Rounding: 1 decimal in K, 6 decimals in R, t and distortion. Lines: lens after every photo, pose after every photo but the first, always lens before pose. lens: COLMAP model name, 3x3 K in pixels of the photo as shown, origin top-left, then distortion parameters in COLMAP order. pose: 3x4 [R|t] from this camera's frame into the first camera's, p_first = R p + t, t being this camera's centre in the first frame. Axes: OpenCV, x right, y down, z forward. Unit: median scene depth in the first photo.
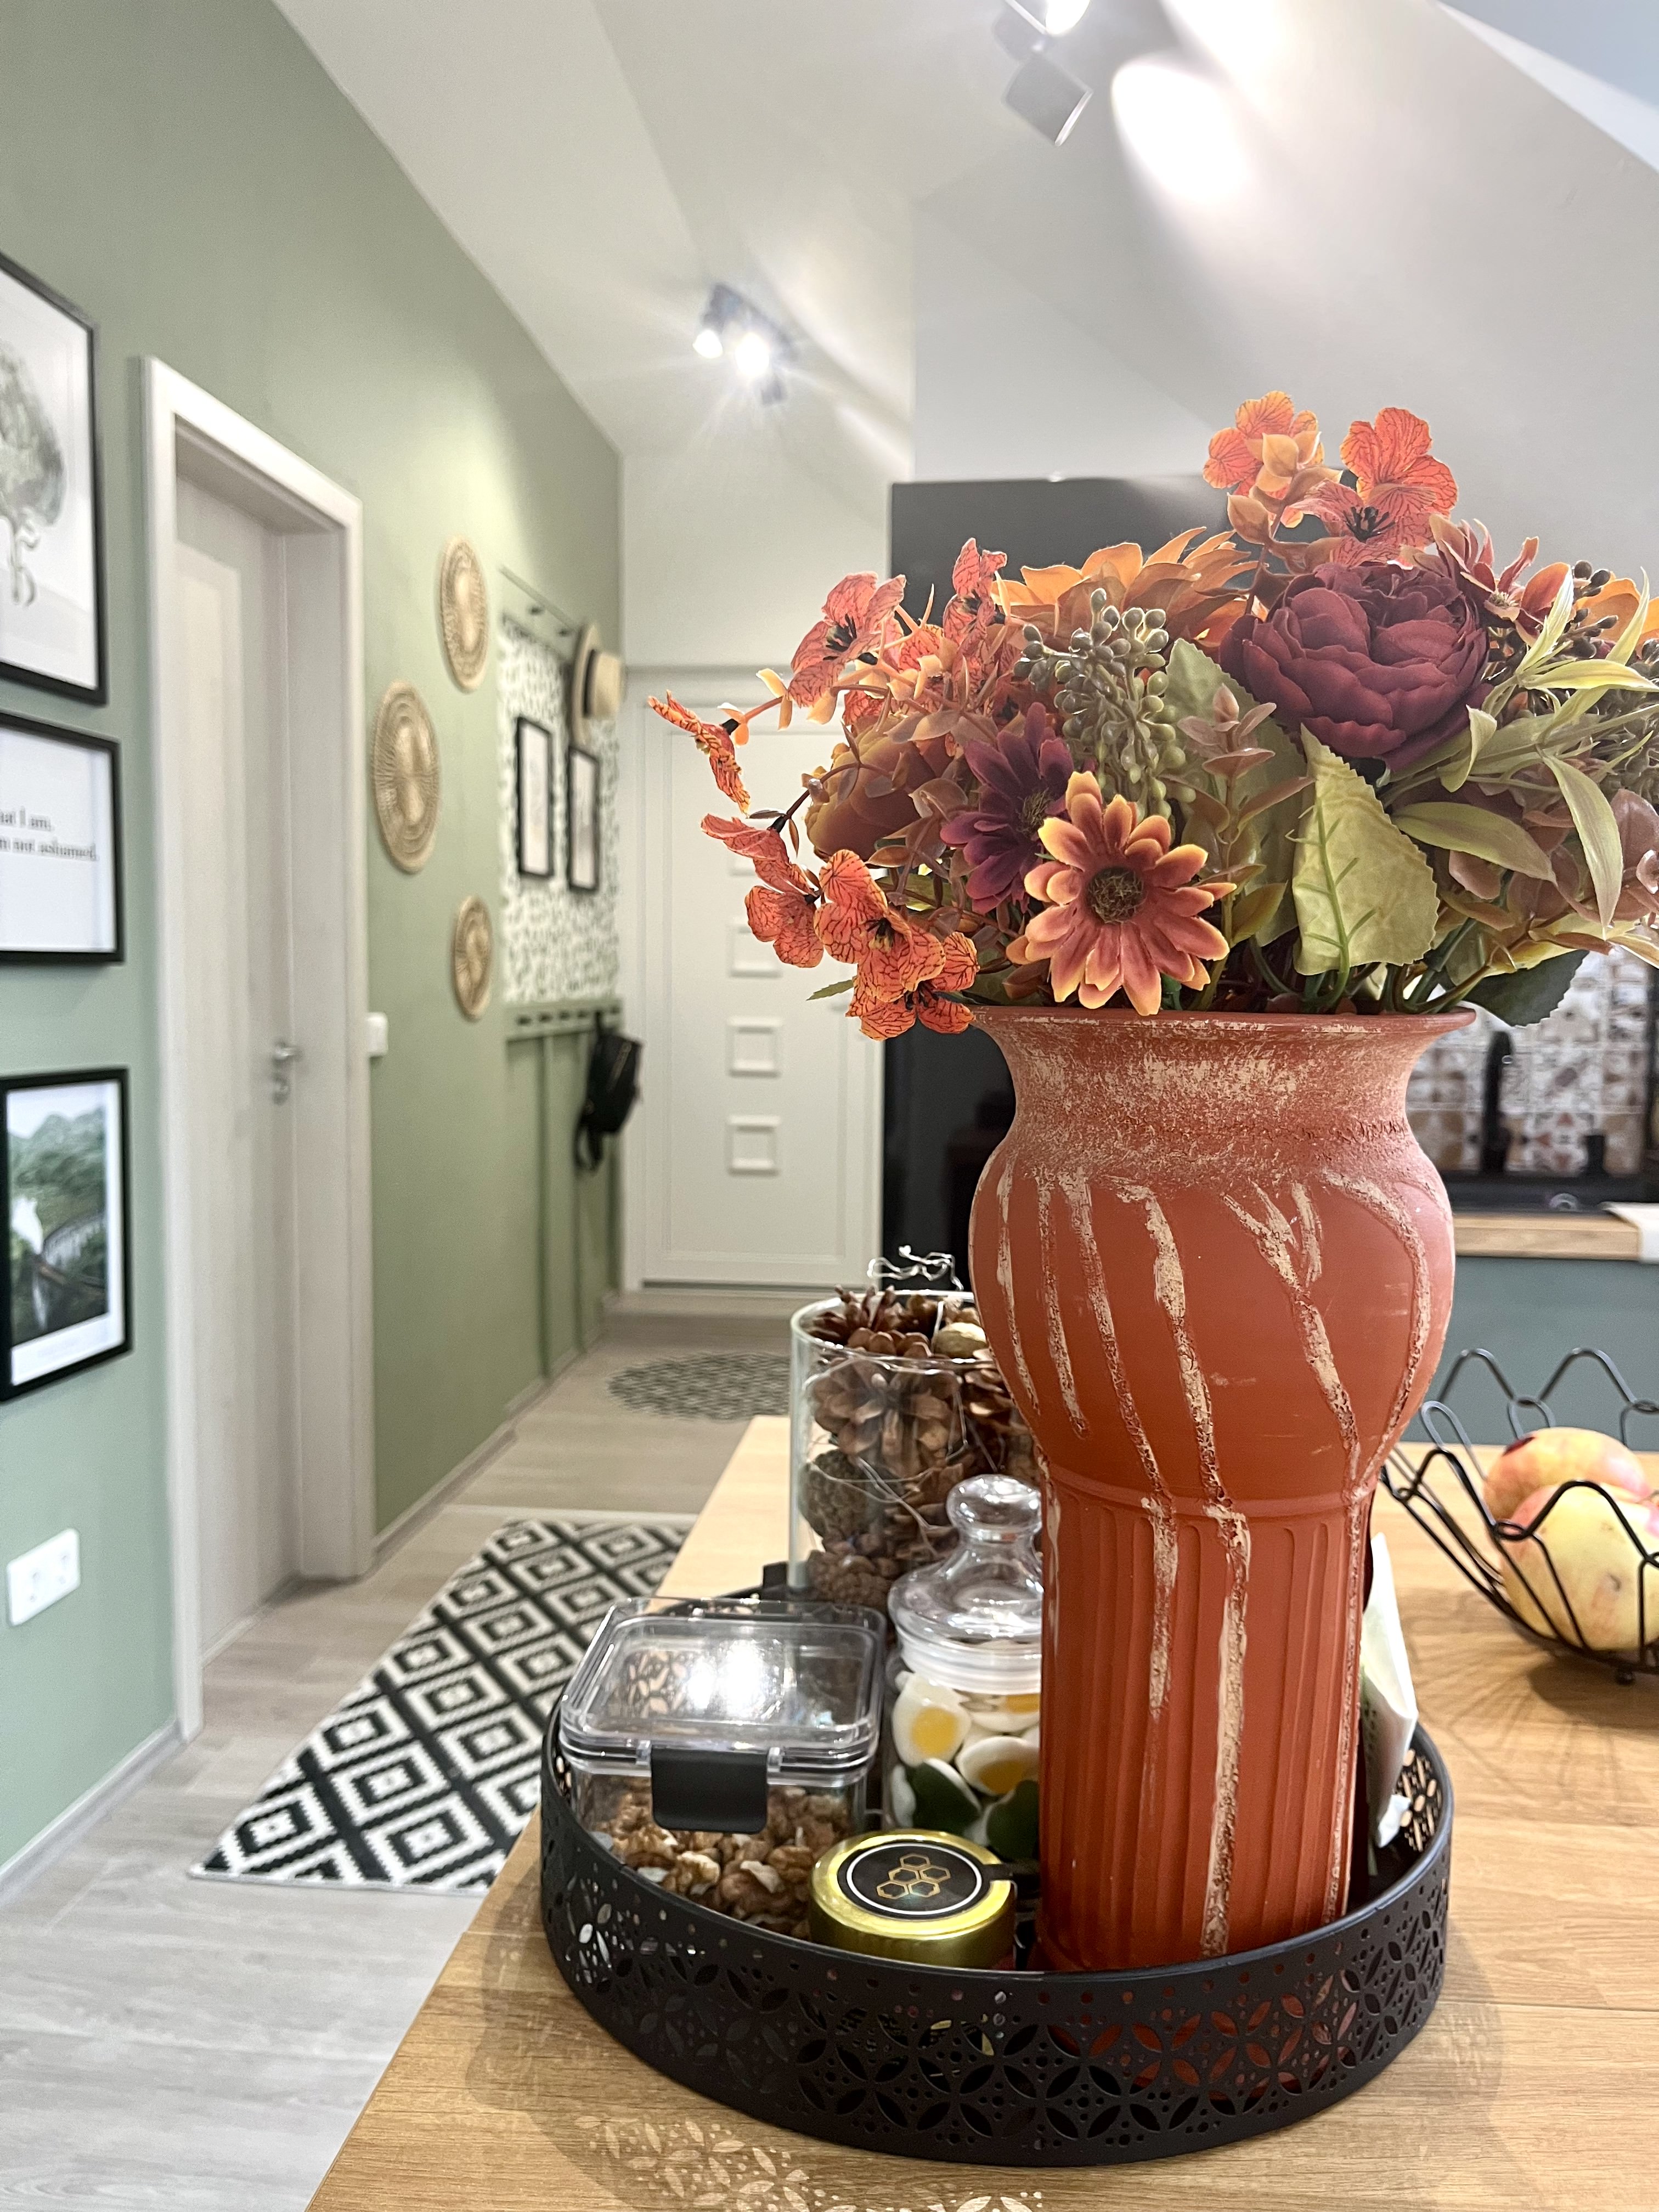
lens RADIAL K [[1682.9, 0, 898.4], [0, 1682.9, 1109.9], [0, 0, 1]] dist [0.050566, -0.066780]
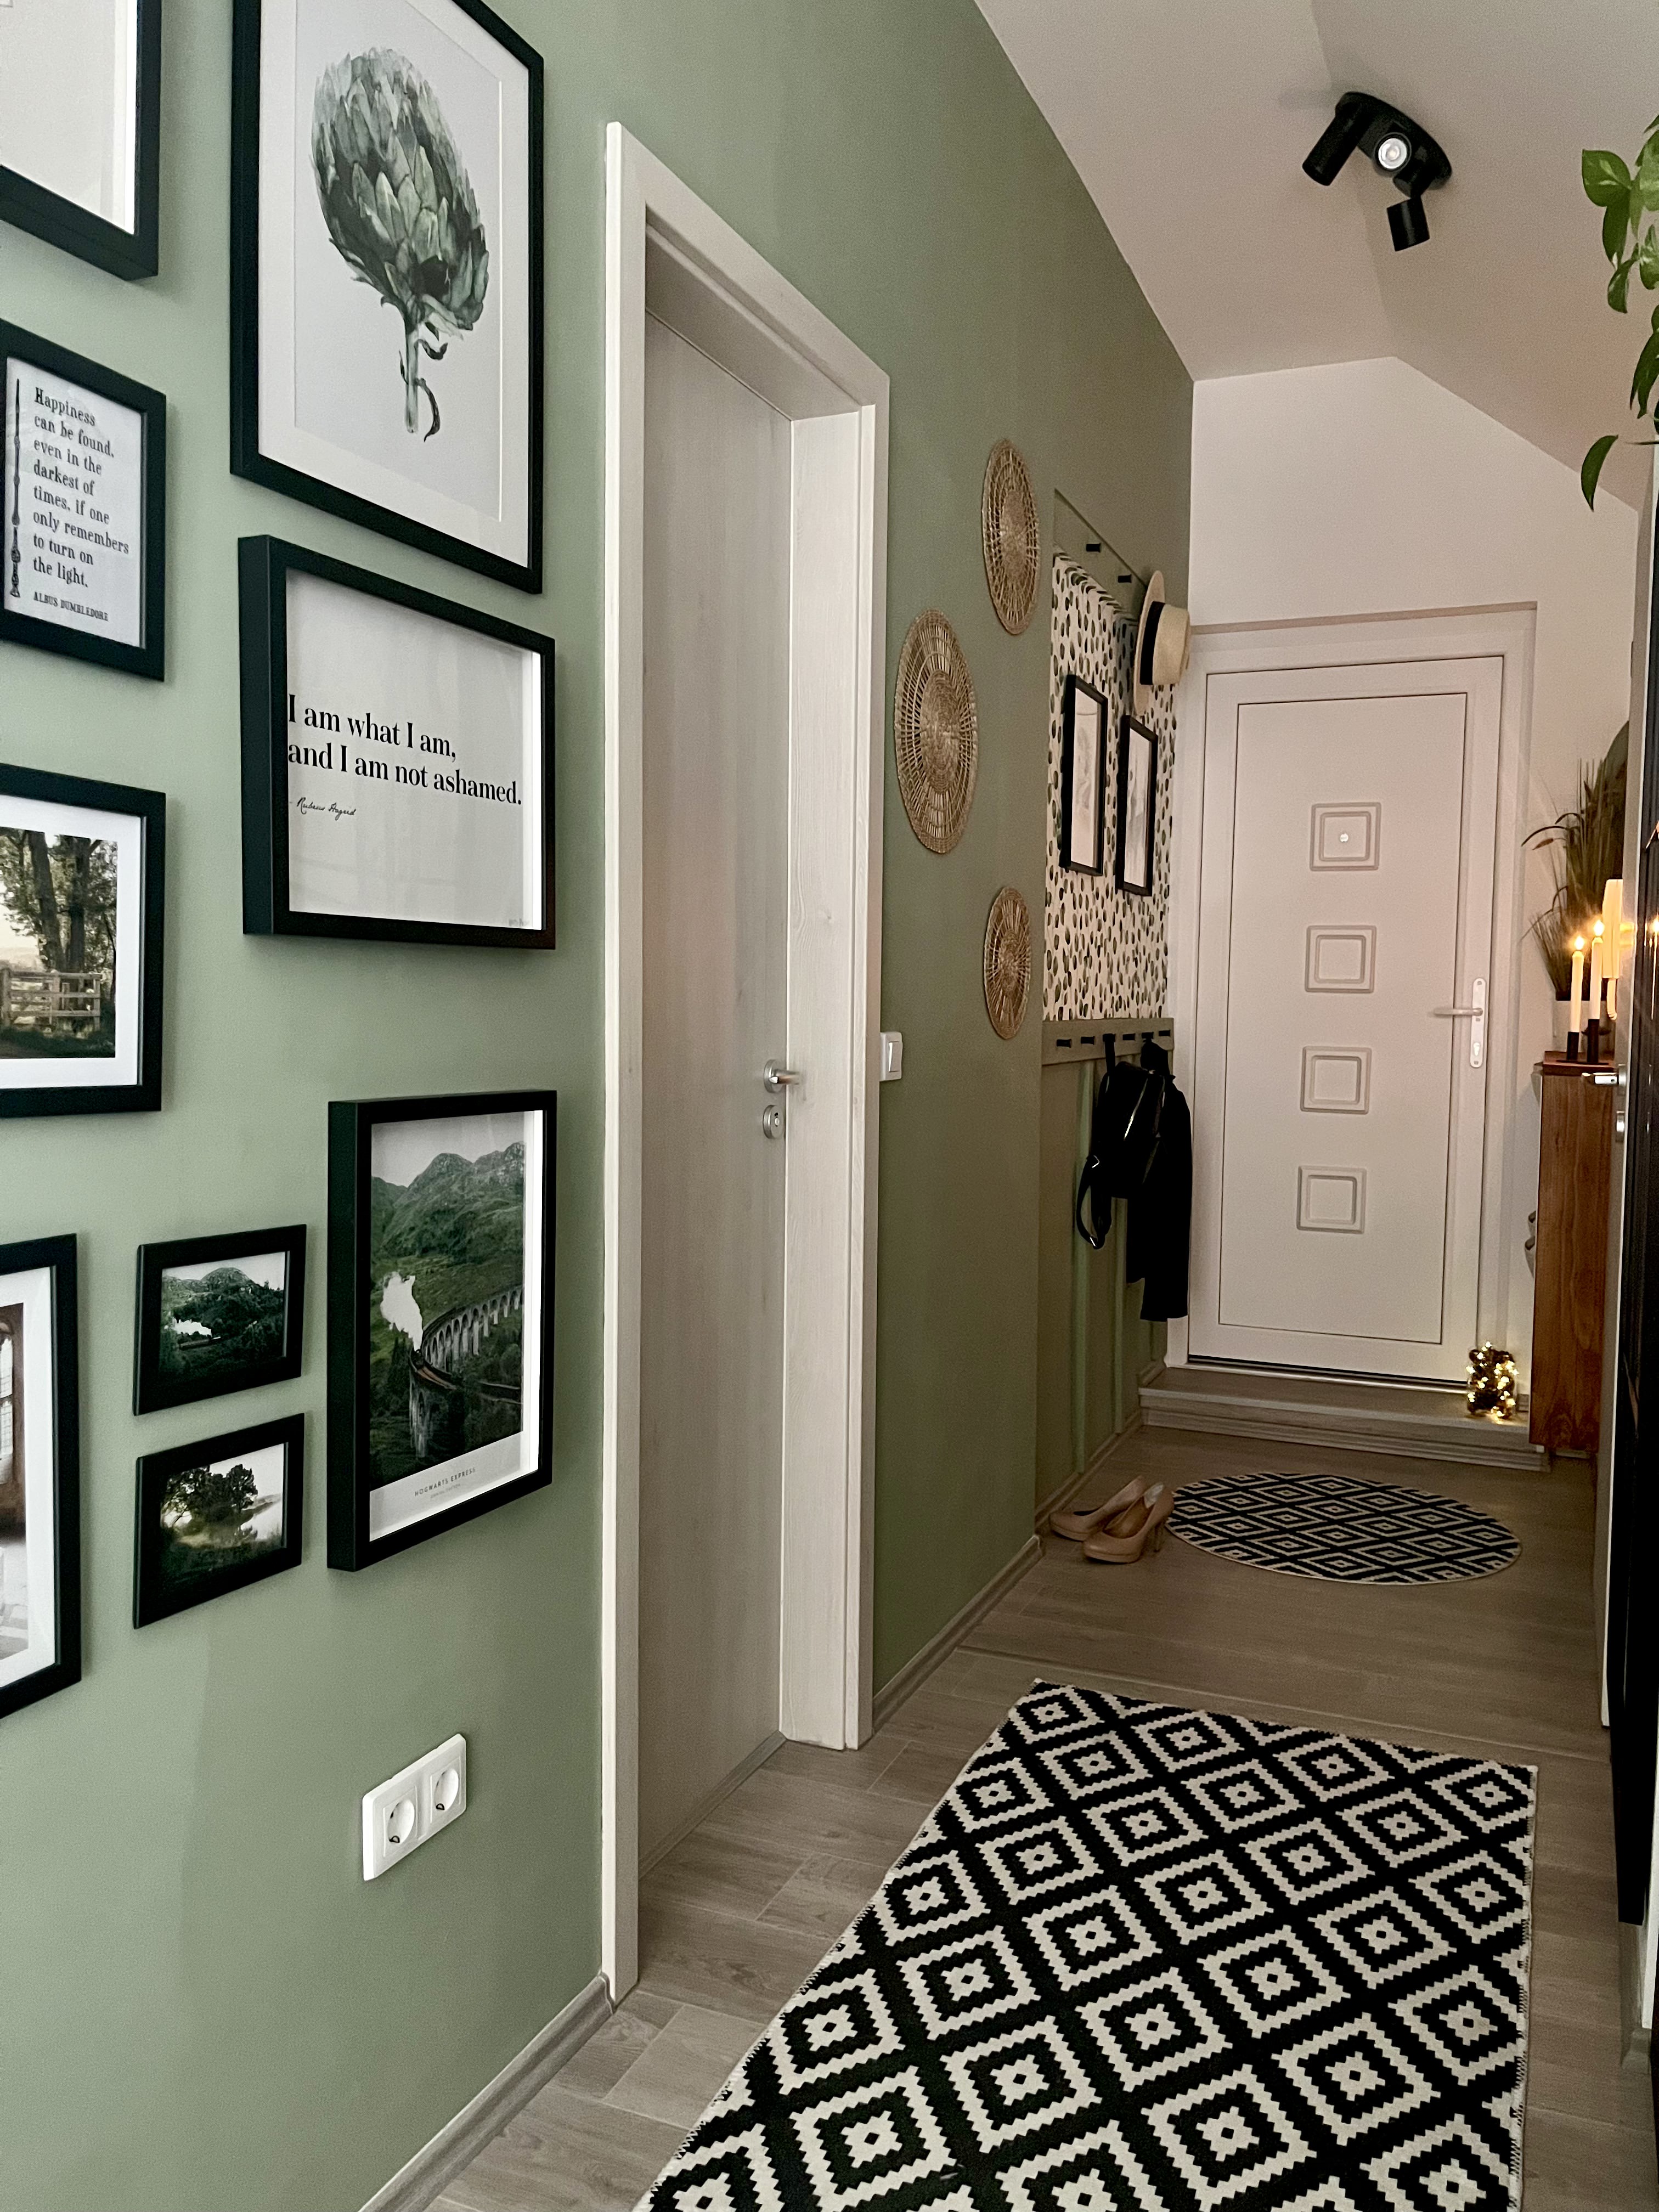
lens RADIAL K [[1682.9, 0, 898.4], [0, 1682.9, 1109.9], [0, 0, 1]] dist [0.050566, -0.066780]
pose [[0.953872, 0.022491, -0.299370, -0.066373], [-0.028019, 0.999507, -0.014187, -0.007399], [0.298904, 0.021920, 0.954032, 0.241621]]
